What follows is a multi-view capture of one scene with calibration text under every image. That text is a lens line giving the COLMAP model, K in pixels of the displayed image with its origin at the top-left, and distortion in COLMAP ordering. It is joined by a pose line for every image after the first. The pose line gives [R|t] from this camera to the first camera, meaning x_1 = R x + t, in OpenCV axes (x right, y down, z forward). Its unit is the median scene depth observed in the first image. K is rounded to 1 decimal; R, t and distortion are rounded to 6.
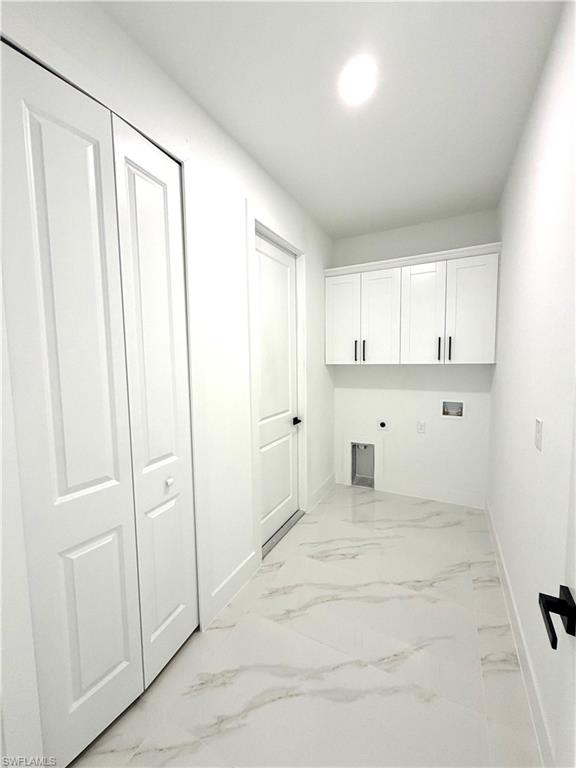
lens RADIAL K [[308.2, 0, 288.4], [0, 308.2, 382.5], [0, 0, 1]] dist [-0.000589, 0.000146]
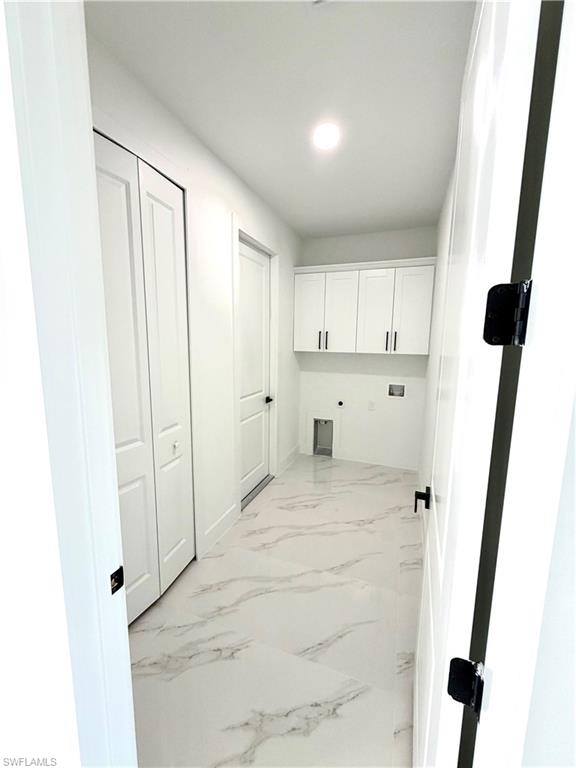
lens RADIAL K [[301.6, 0, 288.0], [0, 301.6, 384.0], [0, 0, 1]] dist [-0.001523, 0.000191]
pose [[0.993310, 0.010140, 0.115034, -0.041289], [-0.017813, 0.997669, 0.065876, -0.014731], [-0.114098, -0.067485, 0.991175, -0.176062]]
